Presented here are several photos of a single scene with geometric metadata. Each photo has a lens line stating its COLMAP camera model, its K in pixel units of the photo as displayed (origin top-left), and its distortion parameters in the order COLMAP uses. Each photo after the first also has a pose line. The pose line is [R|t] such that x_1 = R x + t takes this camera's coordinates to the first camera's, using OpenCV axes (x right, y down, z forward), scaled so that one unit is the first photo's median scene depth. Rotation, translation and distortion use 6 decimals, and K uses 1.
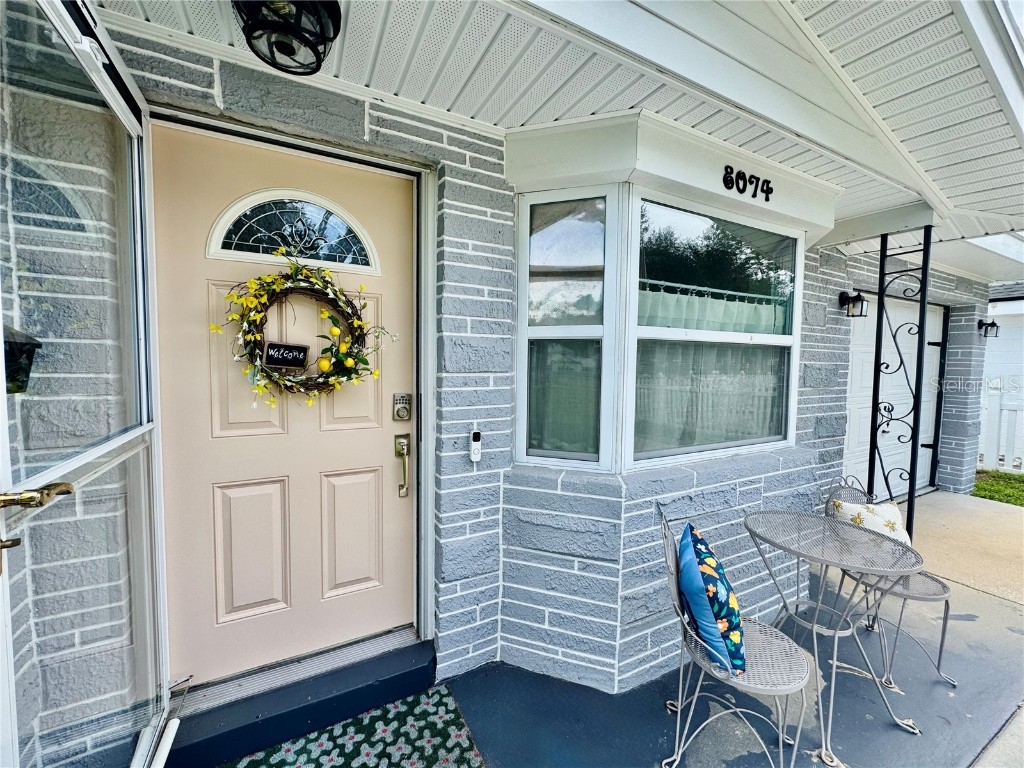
lens RADIAL K [[410.1, 0, 510.2], [0, 410.1, 386.3], [0, 0, 1]] dist [-0.000514, -0.000586]
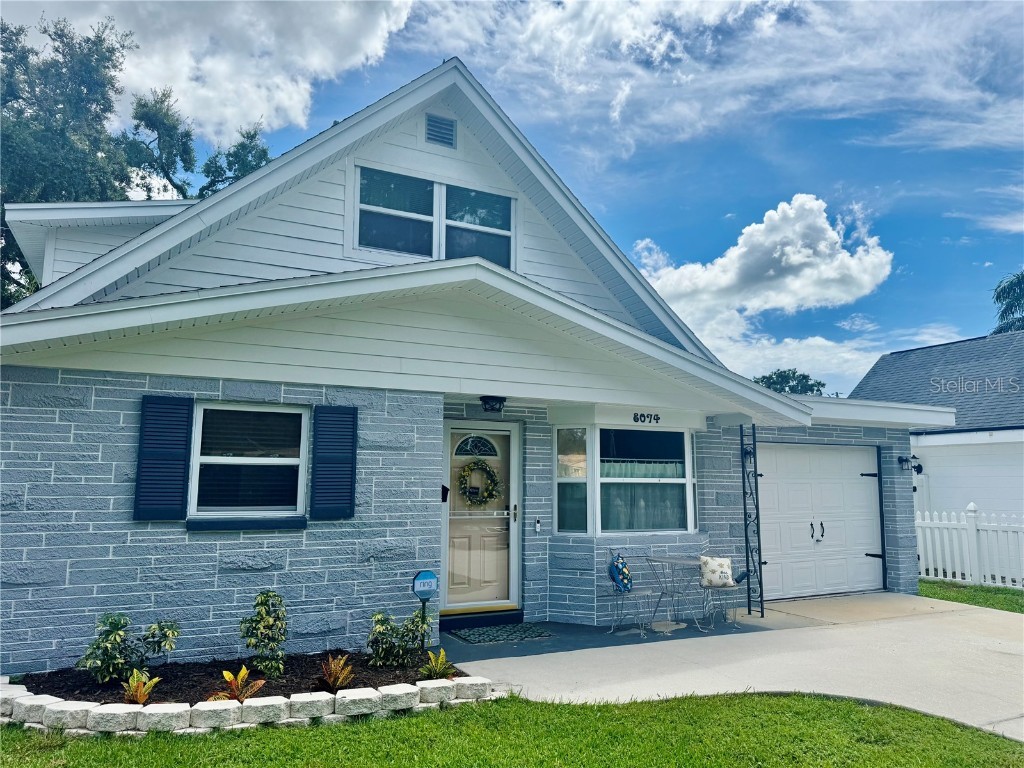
lens RADIAL K [[723.9, 0, 515.7], [0, 723.9, 380.2], [0, 0, 1]] dist [0.059246, -0.072842]
pose [[0.999863, -0.008683, -0.014118, -0.141081], [0.005713, 0.980145, -0.198199, 0.142464], [0.015559, 0.198091, 0.980060, -3.384007]]
